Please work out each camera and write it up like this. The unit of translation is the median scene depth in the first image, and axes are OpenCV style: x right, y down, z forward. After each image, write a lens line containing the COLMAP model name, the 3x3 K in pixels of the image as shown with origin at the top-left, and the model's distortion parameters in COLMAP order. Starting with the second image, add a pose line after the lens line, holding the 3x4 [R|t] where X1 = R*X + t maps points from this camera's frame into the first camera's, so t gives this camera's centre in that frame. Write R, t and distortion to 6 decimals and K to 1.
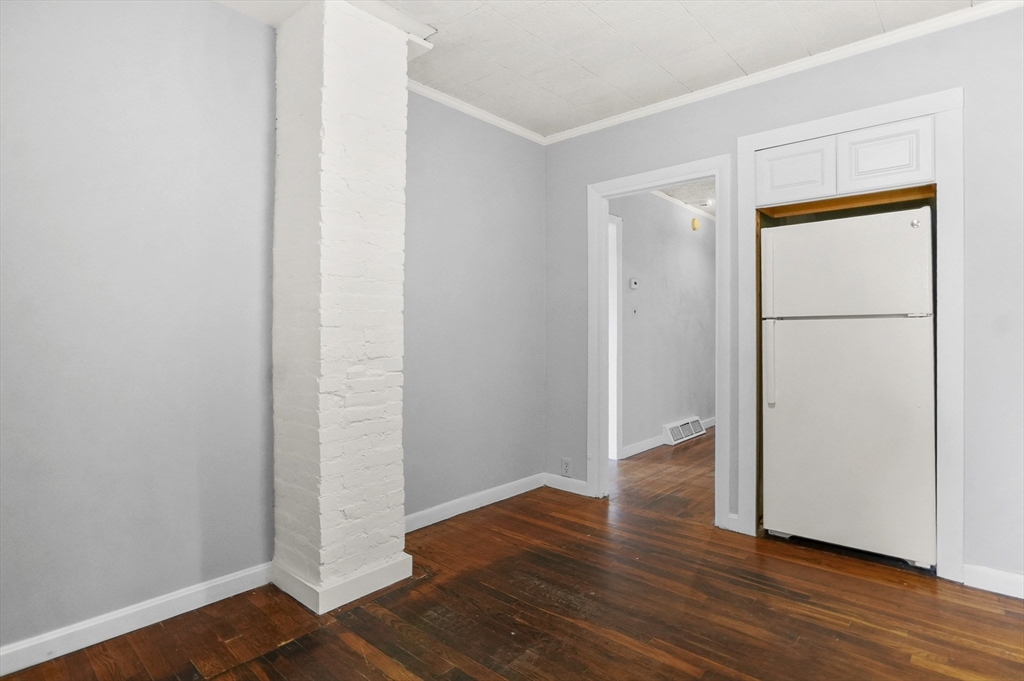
lens RADIAL K [[521.8, 0, 519.0], [0, 521.8, 325.0], [0, 0, 1]] dist [-0.011443, 0.001044]
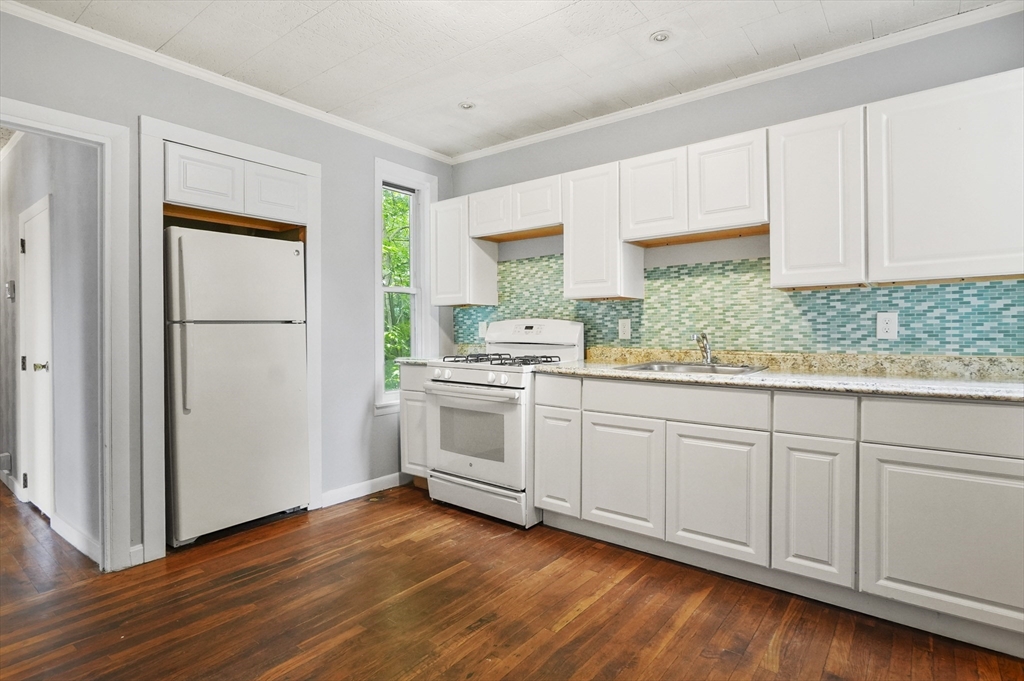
lens RADIAL K [[522.6, 0, 512.8], [0, 522.6, 335.4], [0, 0, 1]] dist [-0.014150, 0.001158]
pose [[-0.049908, -0.012005, 0.998682, -0.597139], [-0.007045, 0.999907, 0.011668, -0.004006], [-0.998729, -0.006453, -0.049988, 0.515128]]
